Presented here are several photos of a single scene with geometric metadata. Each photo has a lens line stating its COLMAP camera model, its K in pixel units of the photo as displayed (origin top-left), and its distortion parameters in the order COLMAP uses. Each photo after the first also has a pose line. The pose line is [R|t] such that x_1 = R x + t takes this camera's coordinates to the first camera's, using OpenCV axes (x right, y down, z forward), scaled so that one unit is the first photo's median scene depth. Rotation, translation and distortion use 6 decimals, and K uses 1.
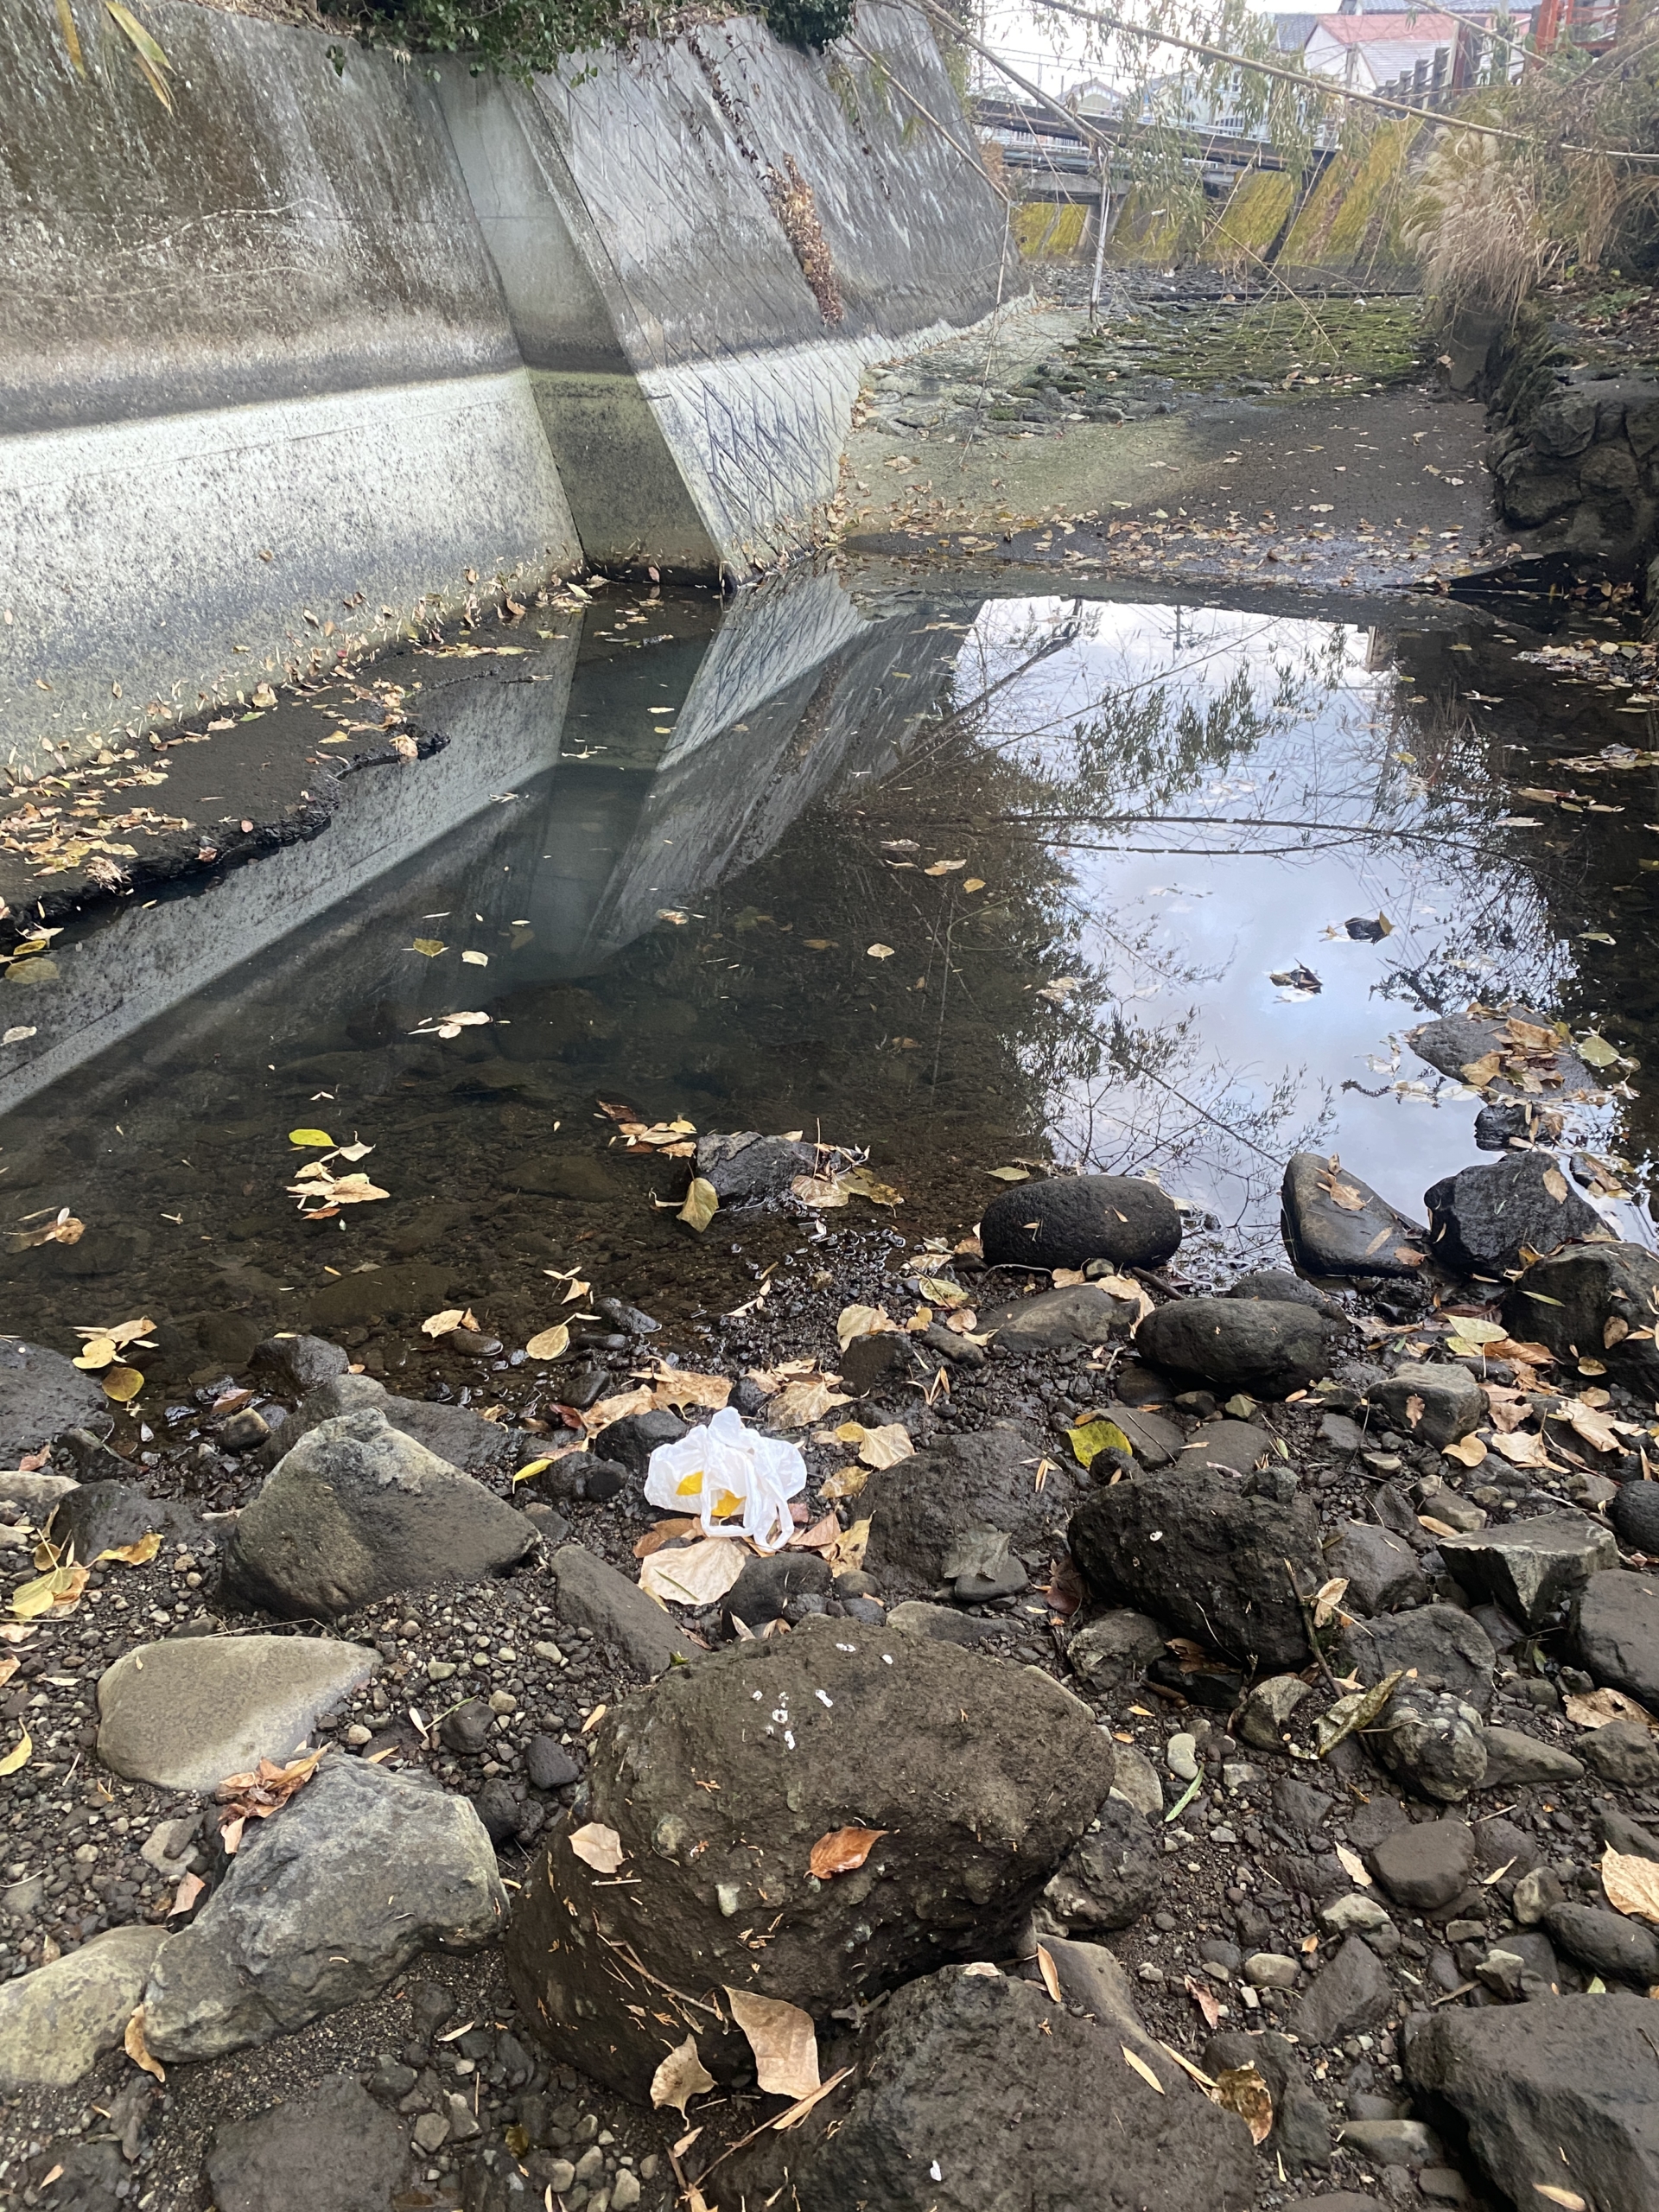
lens RADIAL K [[1678.4, 0, 829.5], [0, 1678.4, 1106.0], [0, 0, 1]] dist [-0.032792, -0.000422]
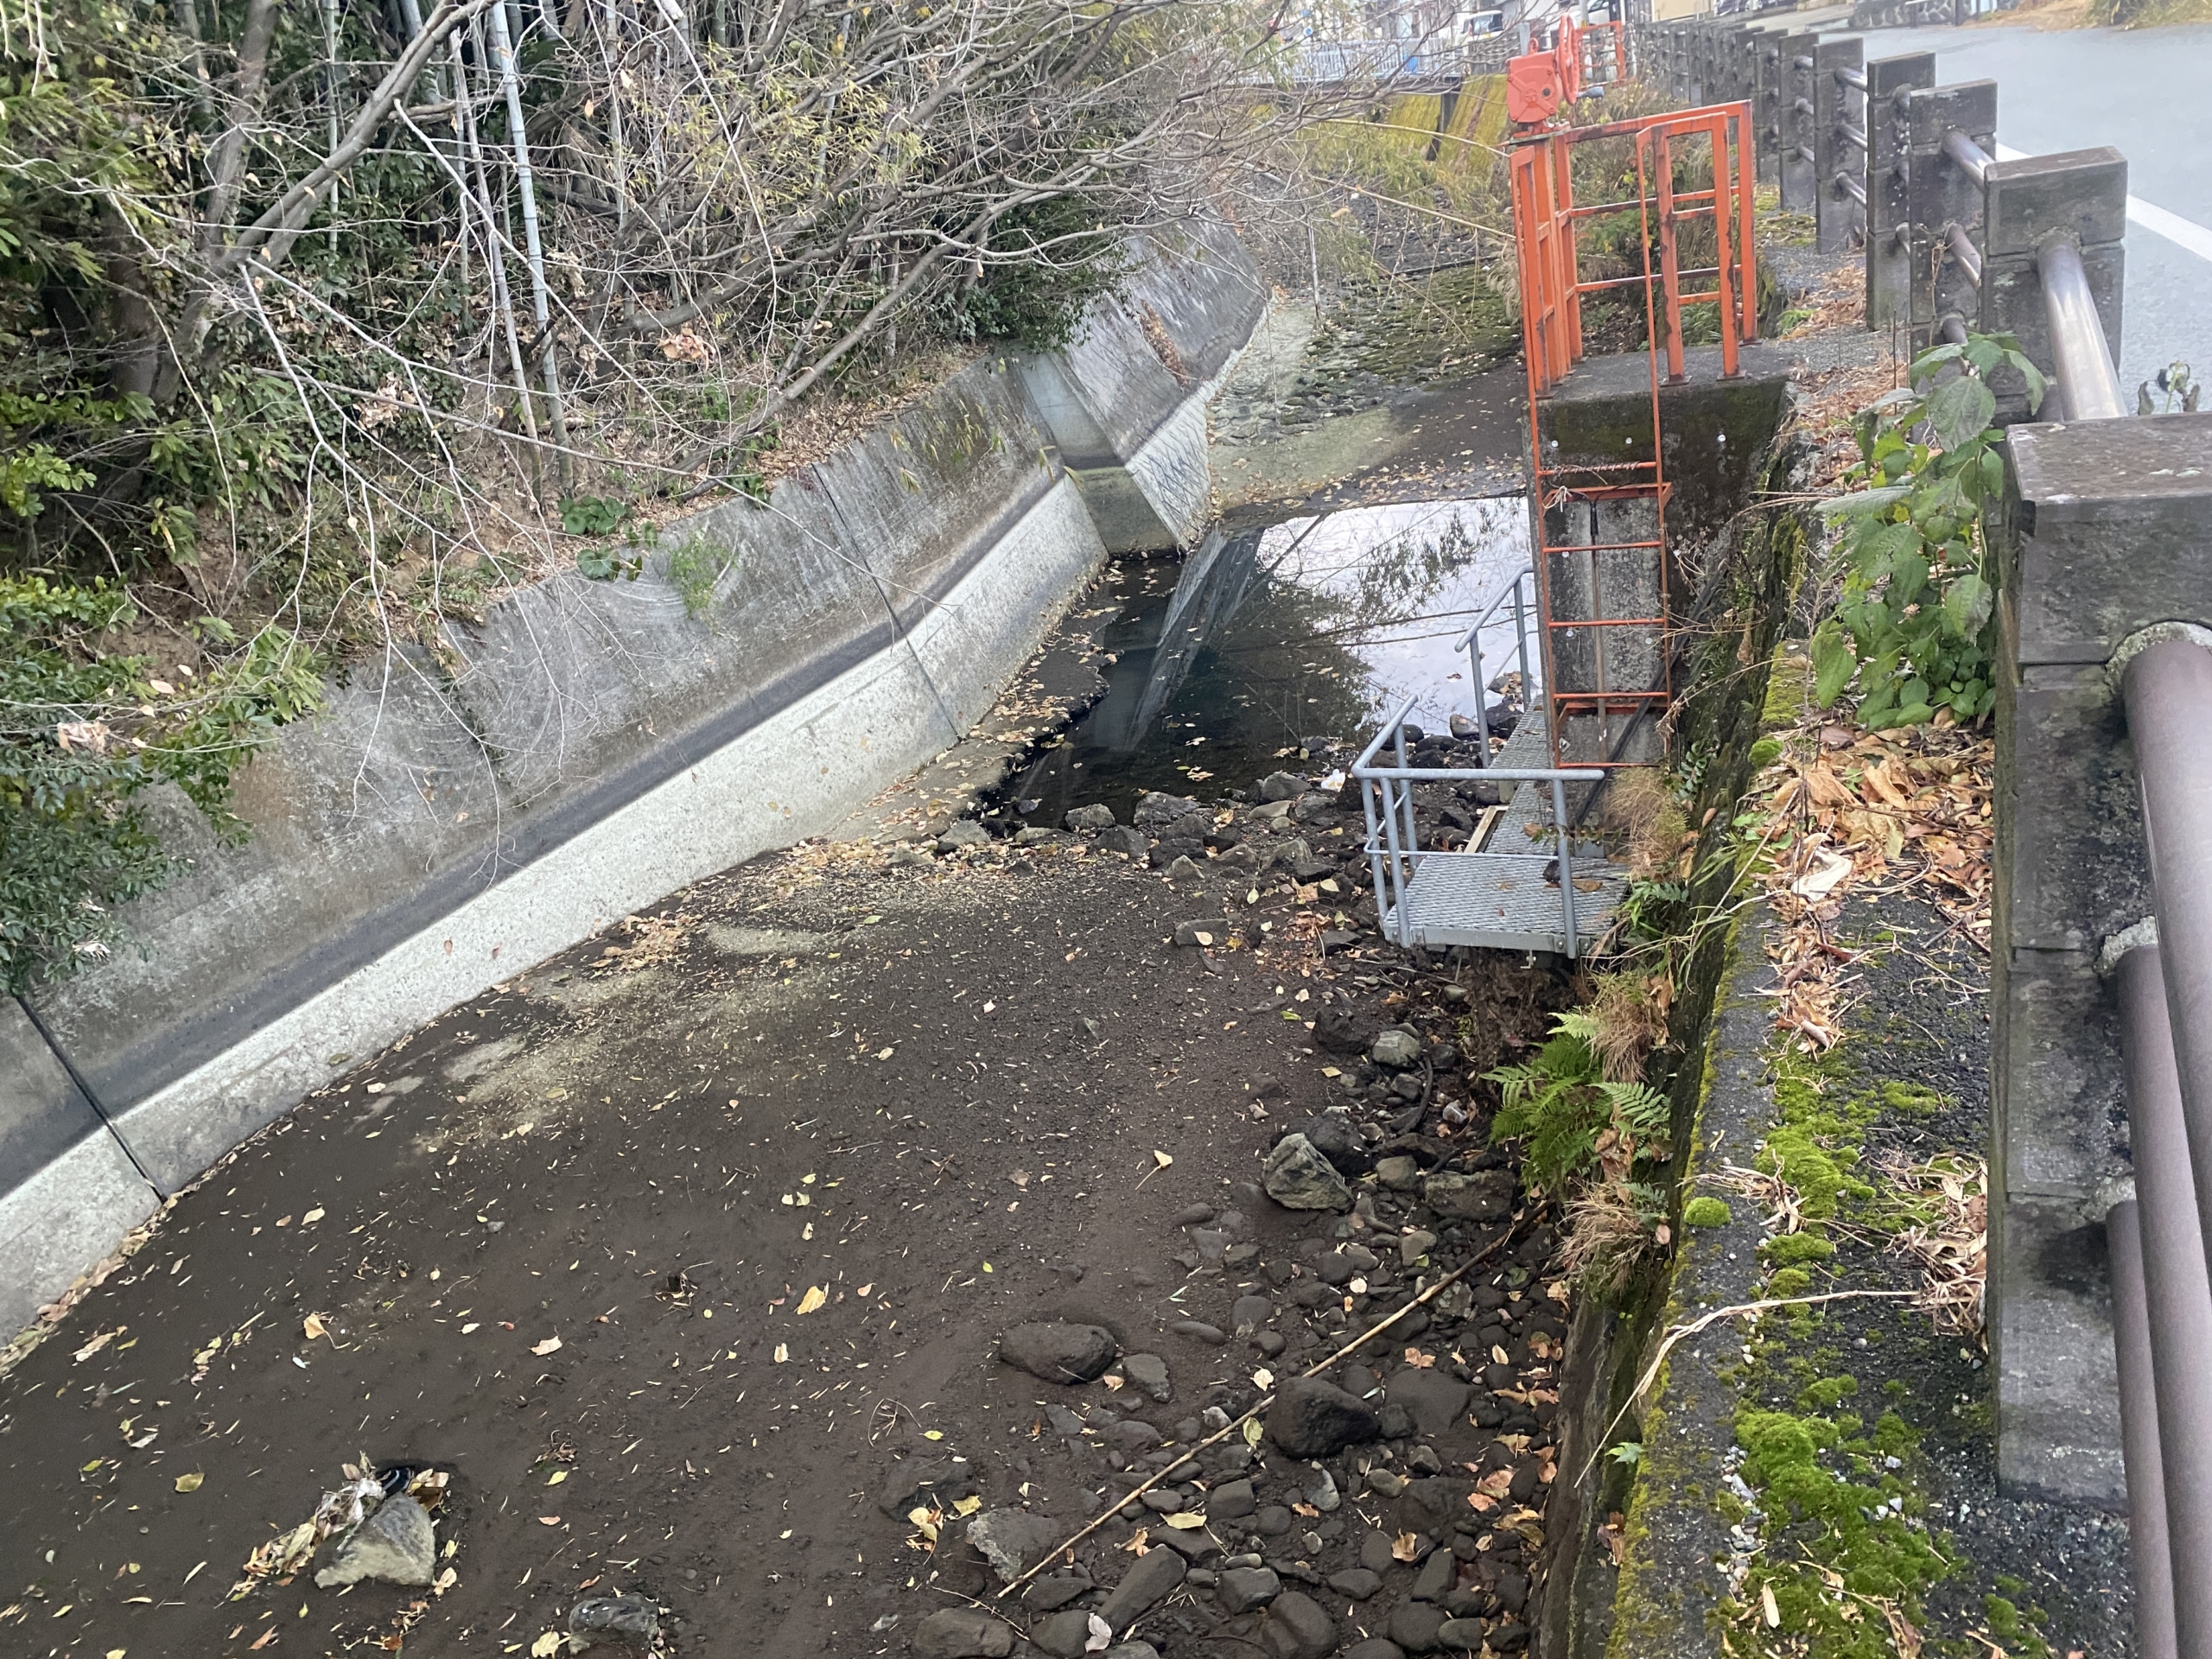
lens RADIAL K [[1681.4, 0, 1103.1], [0, 1681.4, 778.7], [0, 0, 1]] dist [0.114192, 0.000085]
pose [[0.983246, -0.181222, -0.019620, -0.130288], [0.178428, 0.978884, -0.099745, 0.115940], [0.037282, 0.094573, 0.994820, -0.812569]]
